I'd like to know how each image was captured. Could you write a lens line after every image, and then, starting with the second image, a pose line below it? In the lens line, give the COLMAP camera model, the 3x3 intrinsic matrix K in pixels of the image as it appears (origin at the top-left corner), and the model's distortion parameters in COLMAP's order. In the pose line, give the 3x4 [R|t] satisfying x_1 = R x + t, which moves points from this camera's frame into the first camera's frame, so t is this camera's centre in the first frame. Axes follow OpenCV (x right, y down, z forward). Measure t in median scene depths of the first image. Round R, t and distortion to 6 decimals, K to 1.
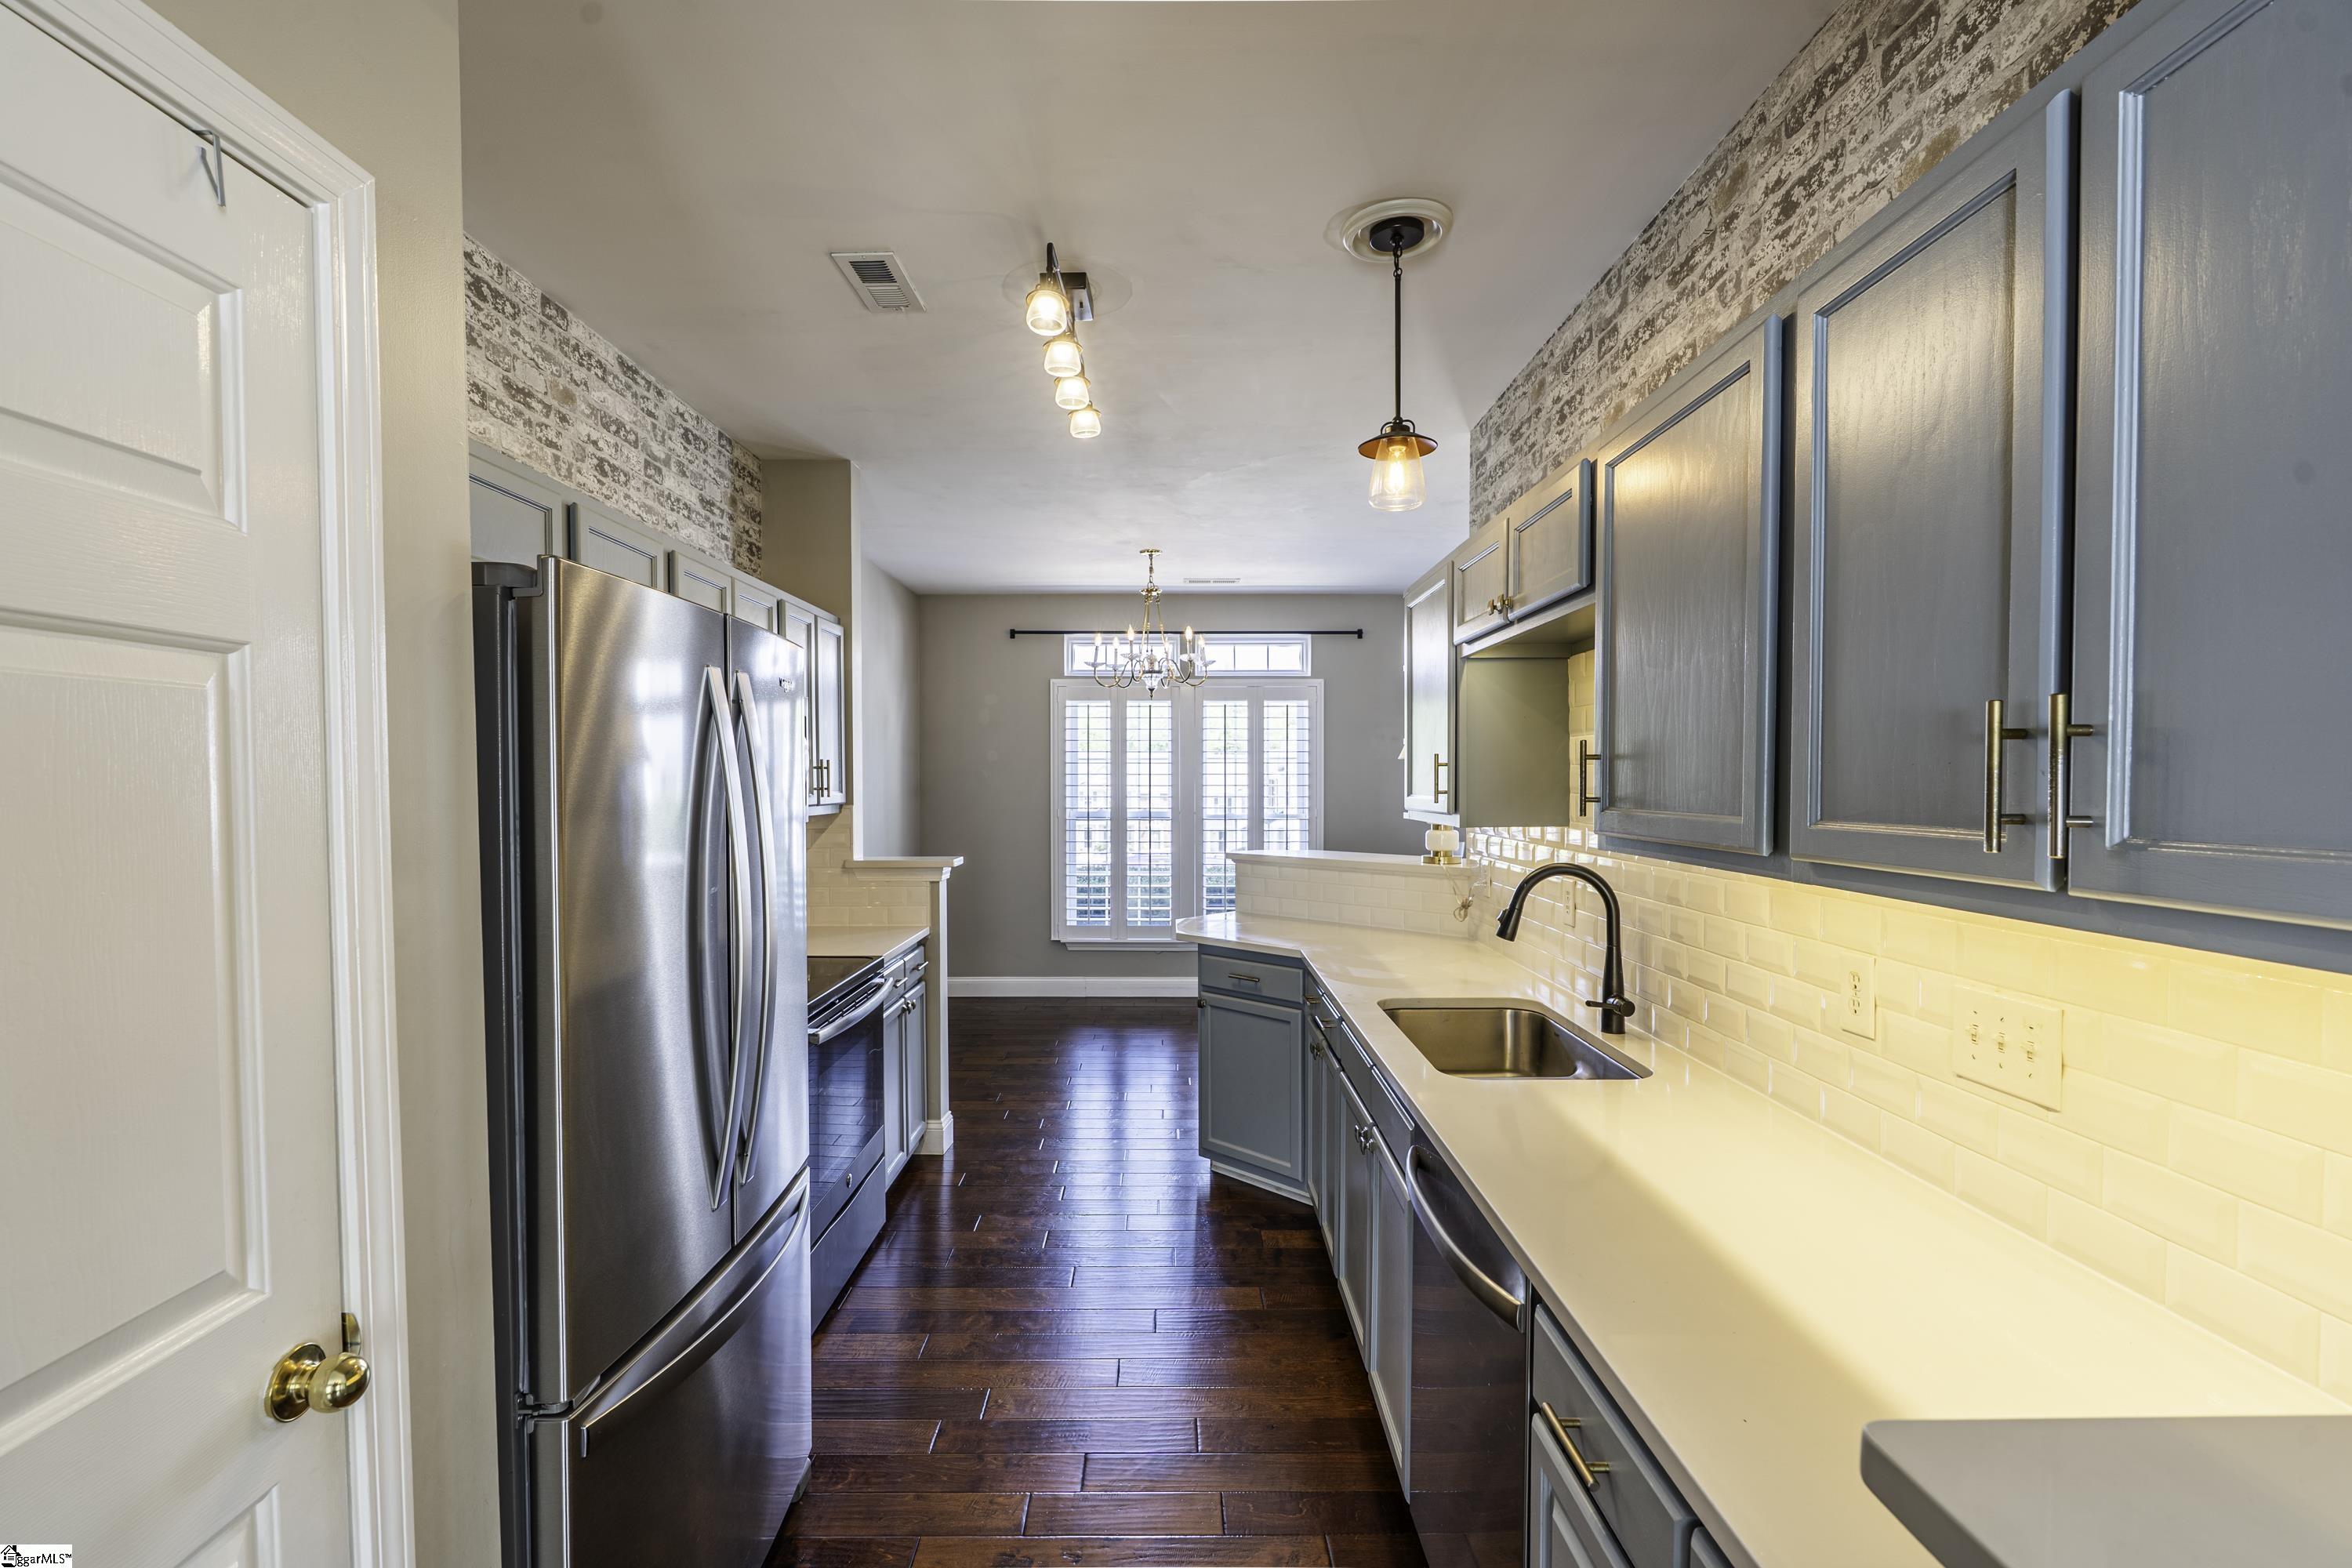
lens RADIAL K [[1054.0, 0, 1166.6], [0, 1054.0, 801.4], [0, 0, 1]] dist [-0.010307, 0.003188]
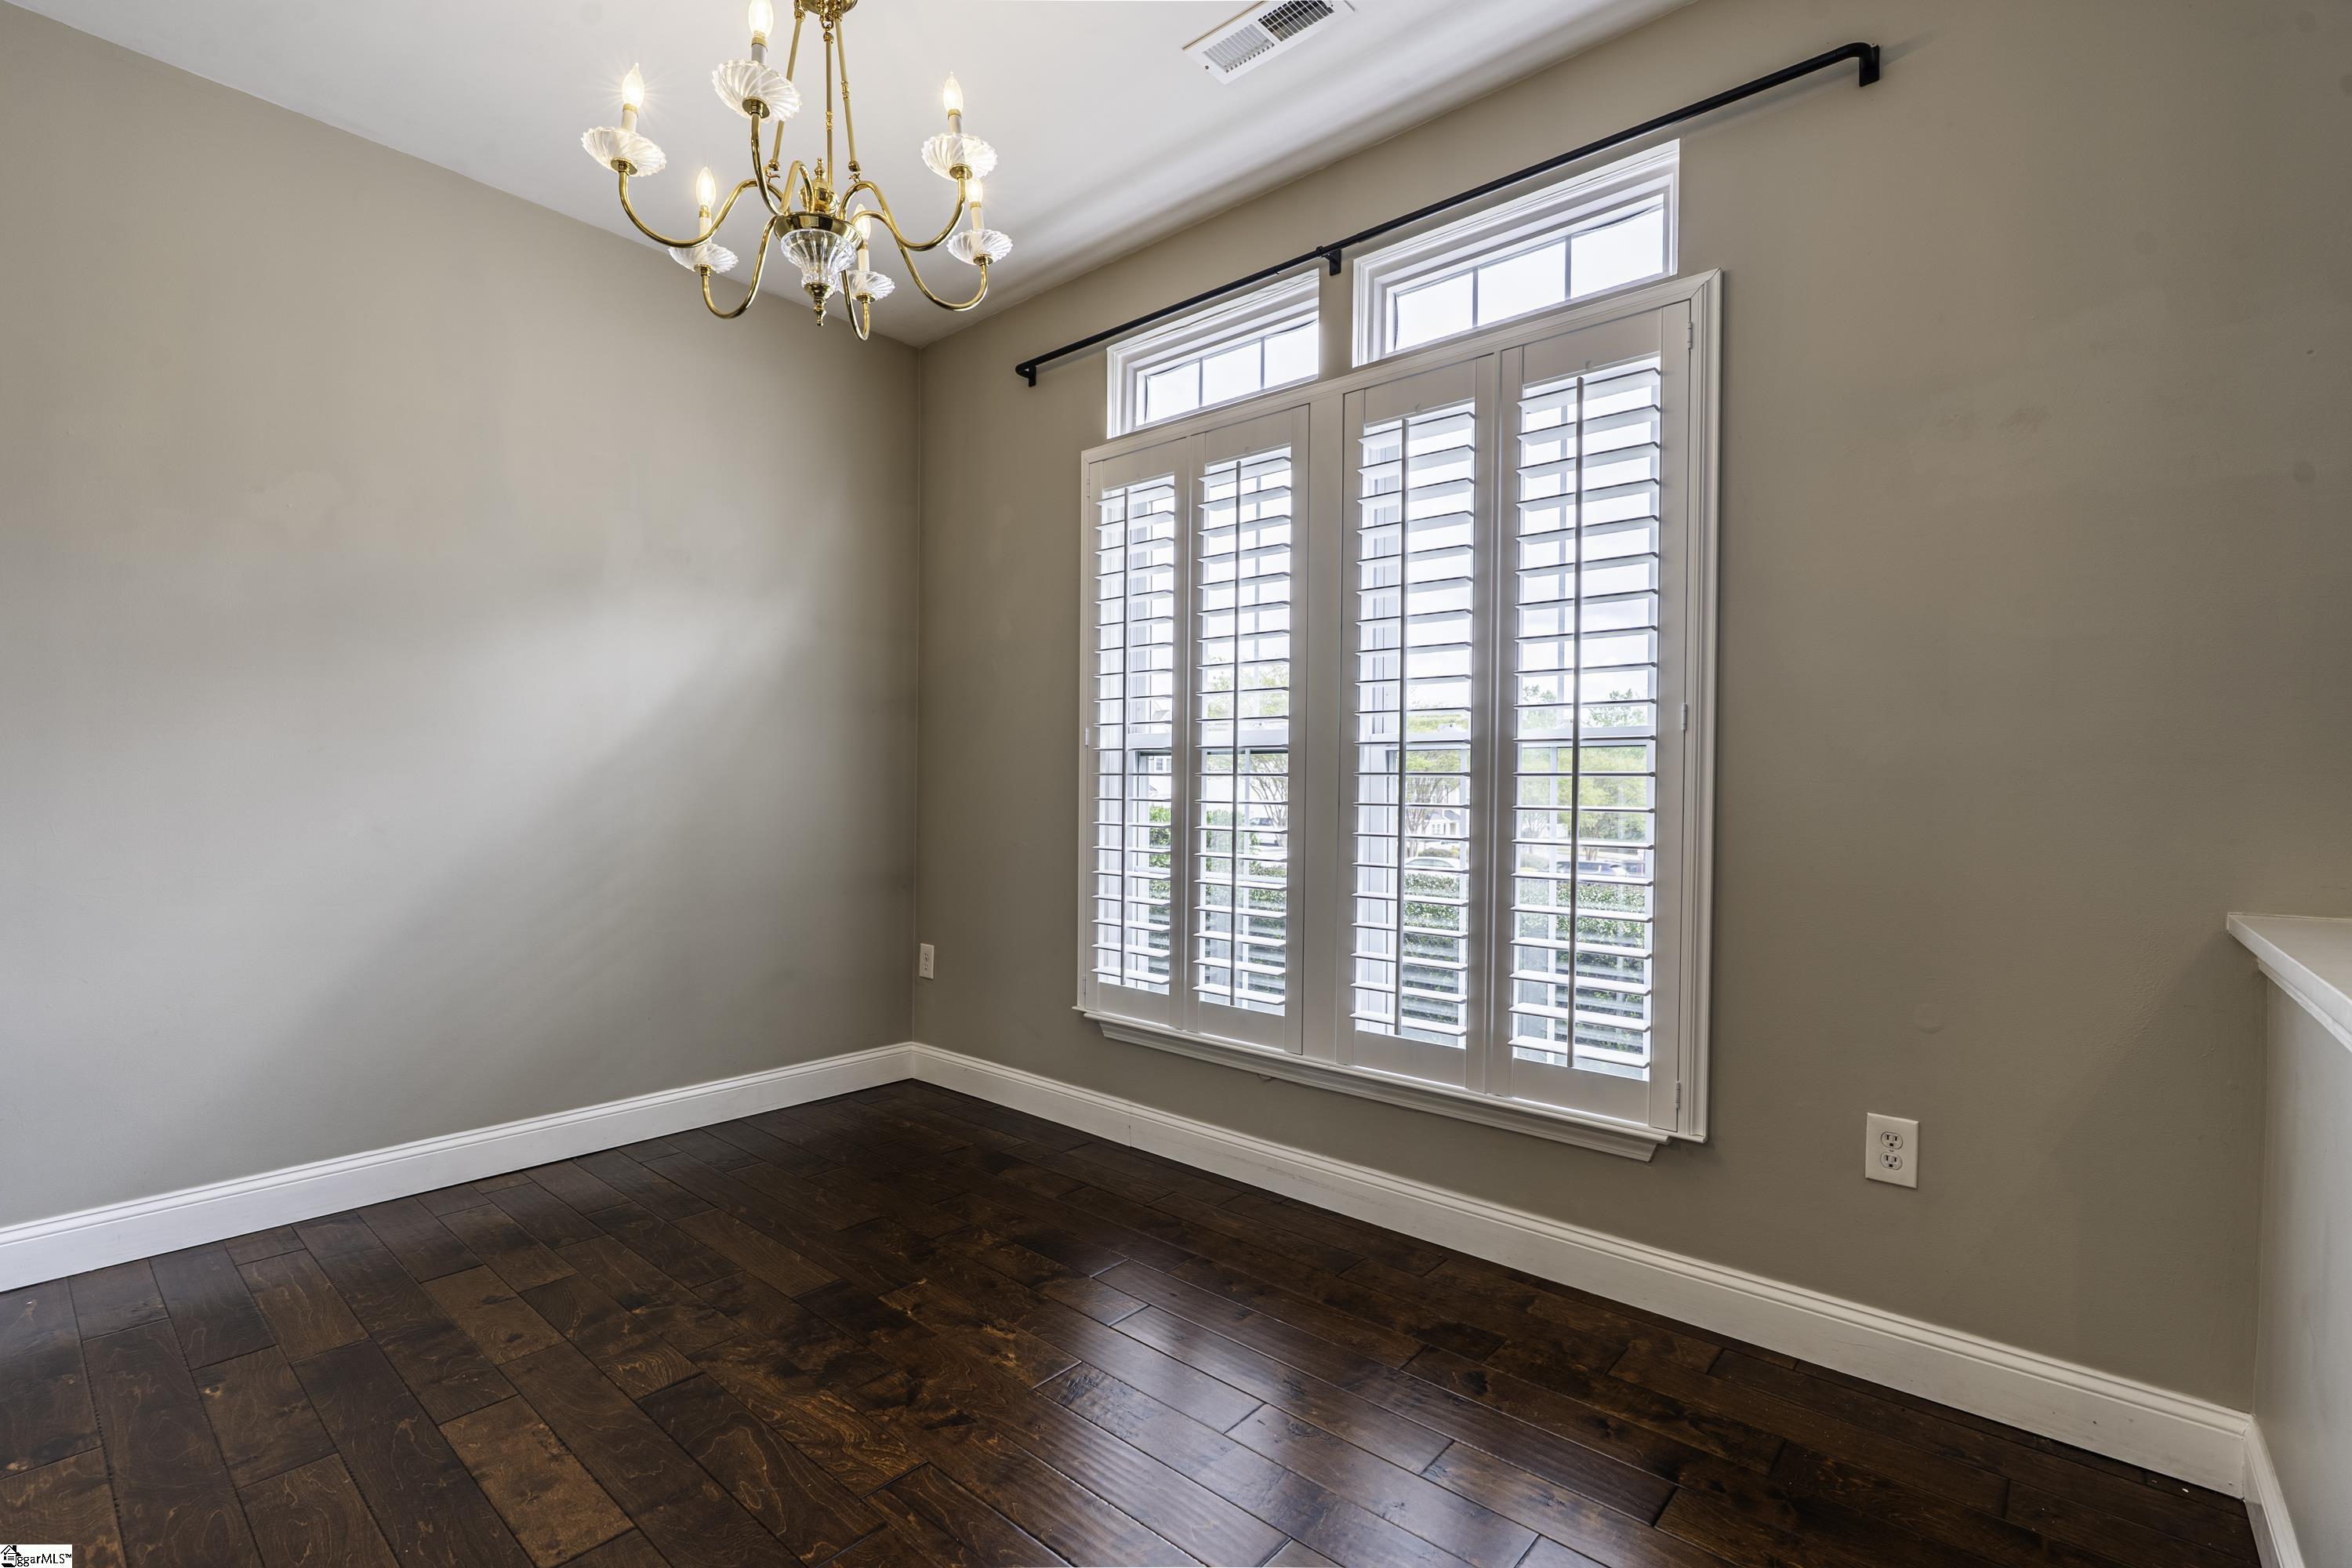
lens RADIAL K [[1054.0, 0, 1161.3], [0, 1054.0, 798.5], [0, 0, 1]] dist [-0.010307, 0.003188]
pose [[0.755076, 0.016309, -0.655434, 0.513291], [-0.027605, 0.999595, -0.006929, 0.091271], [0.655055, 0.023325, 0.755221, 1.524626]]
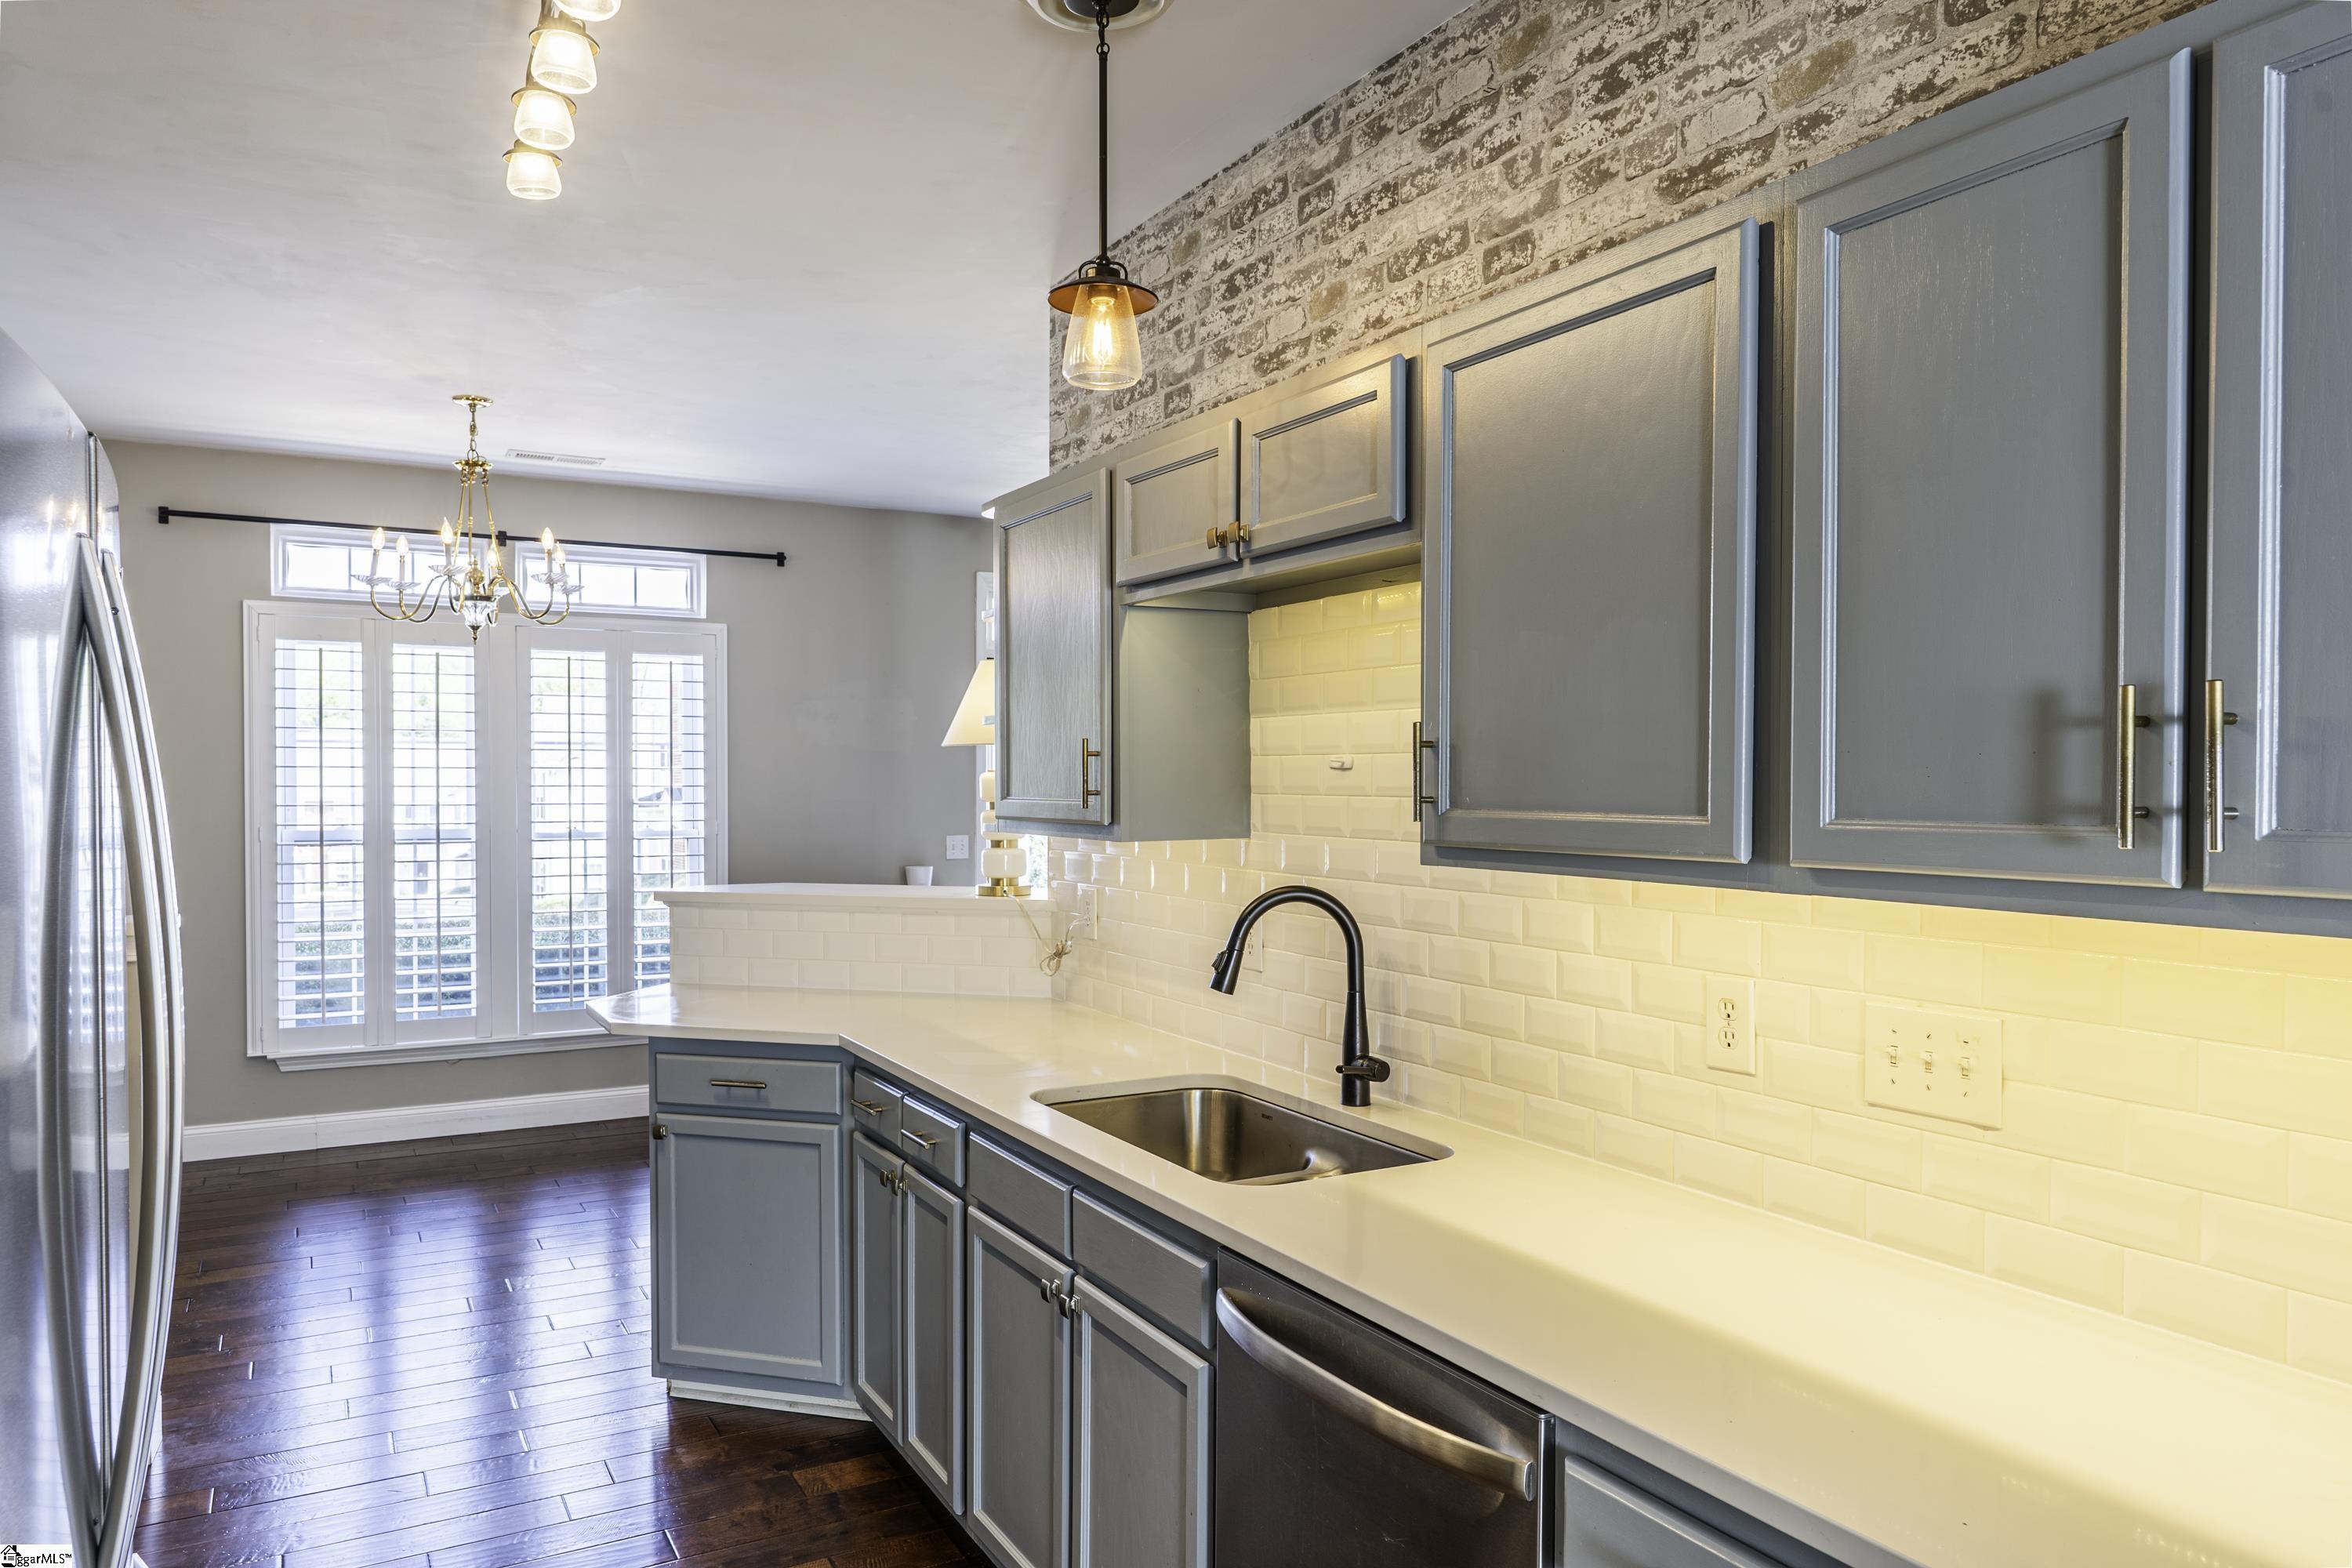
lens RADIAL K [[1537.0, 0, 1165.3], [0, 1537.0, 804.7], [0, 0, 1]] dist [-0.003977, 0.000527]
pose [[0.872708, -0.006305, 0.488202, -0.183389], [0.008290, 0.999964, -0.001905, 0.001549], [-0.488173, 0.005710, 0.872728, 0.067723]]
